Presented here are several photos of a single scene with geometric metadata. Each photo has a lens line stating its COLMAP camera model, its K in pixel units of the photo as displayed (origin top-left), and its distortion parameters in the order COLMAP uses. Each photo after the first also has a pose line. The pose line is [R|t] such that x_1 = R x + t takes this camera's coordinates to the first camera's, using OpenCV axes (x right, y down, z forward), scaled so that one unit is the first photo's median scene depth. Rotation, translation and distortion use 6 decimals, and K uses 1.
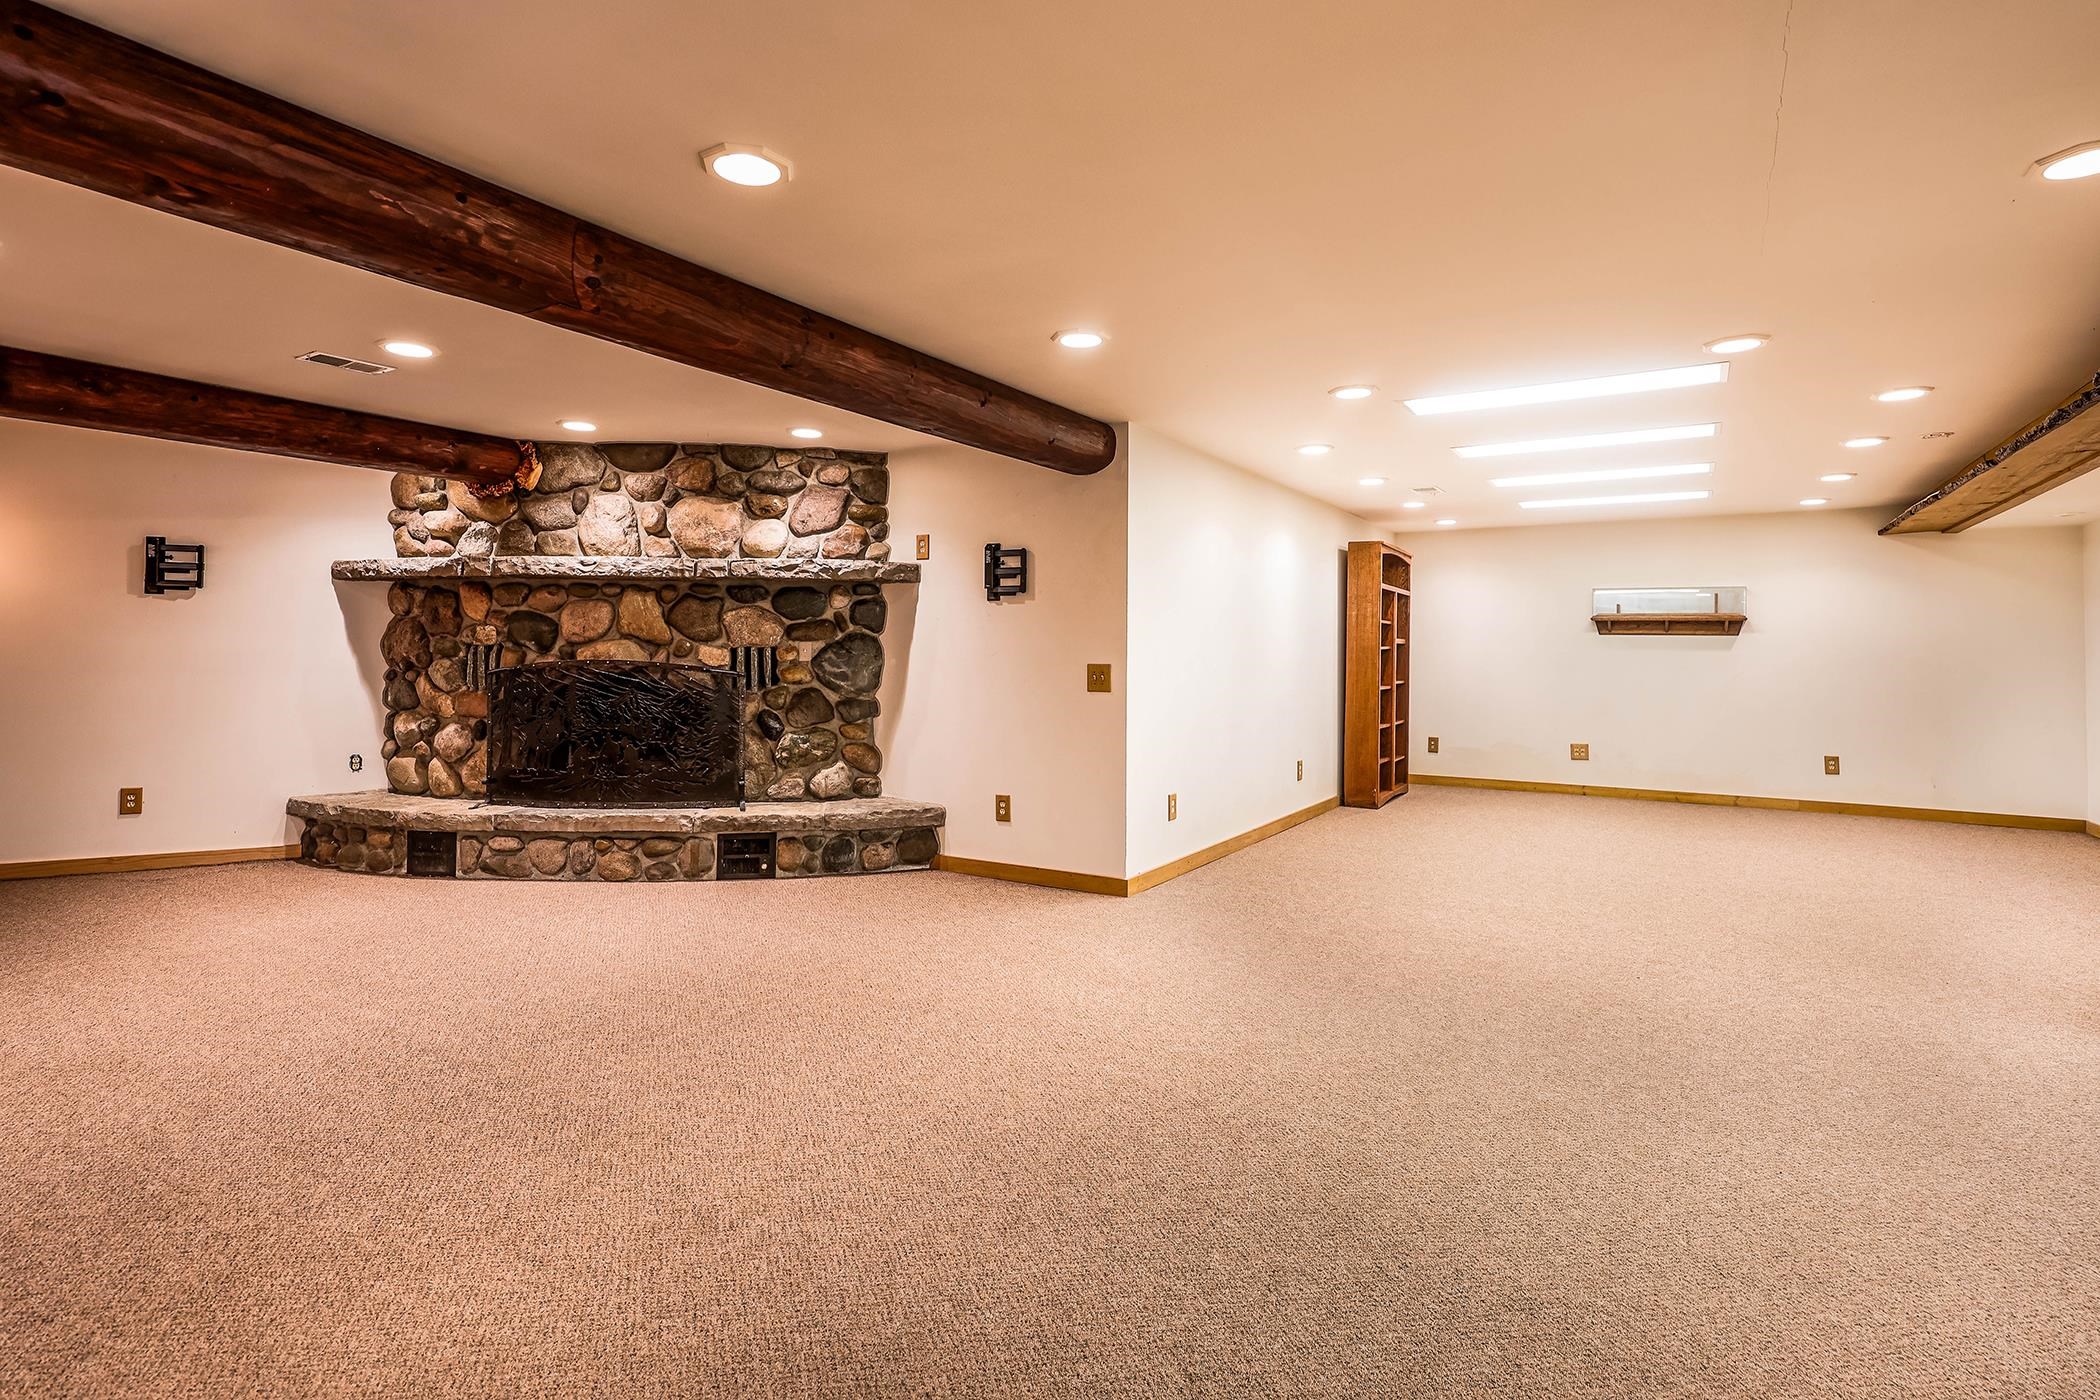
lens RADIAL K [[1028.4, 0, 1051.6], [0, 1028.4, 627.3], [0, 0, 1]] dist [-0.002887, -0.000633]
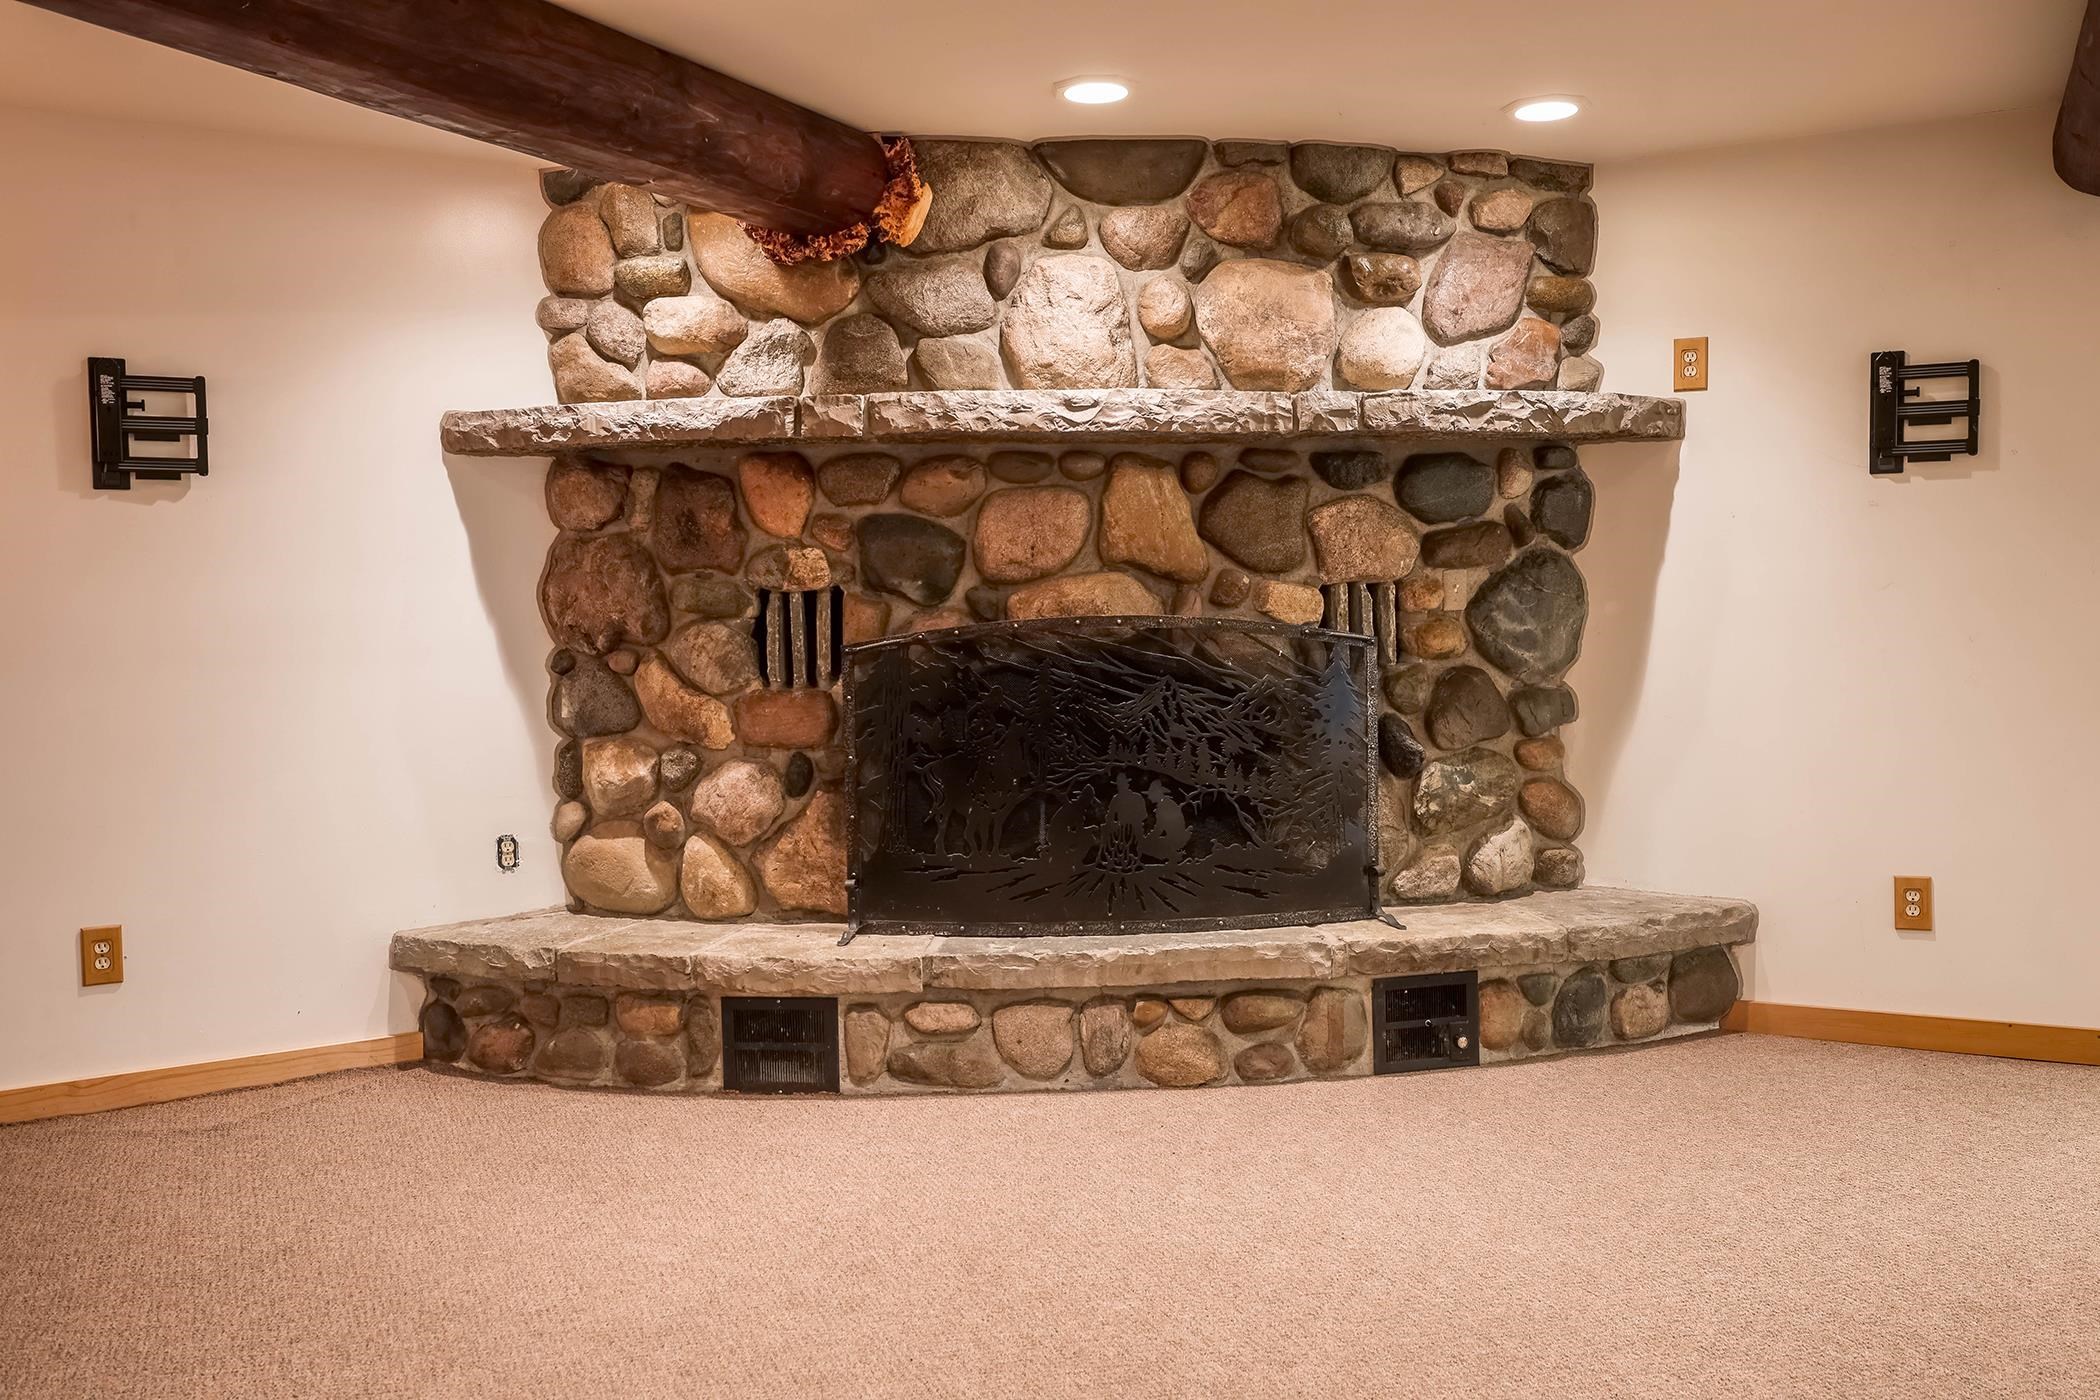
lens RADIAL K [[1811.7, 0, 1049.9], [0, 1811.7, 701.4], [0, 0, 1]] dist [-0.000692, 0.006671]
pose [[0.997665, -0.026053, 0.063130, -0.494965], [0.020946, 0.996555, 0.080247, 0.003957], [-0.065004, -0.078737, 0.994774, 0.182591]]
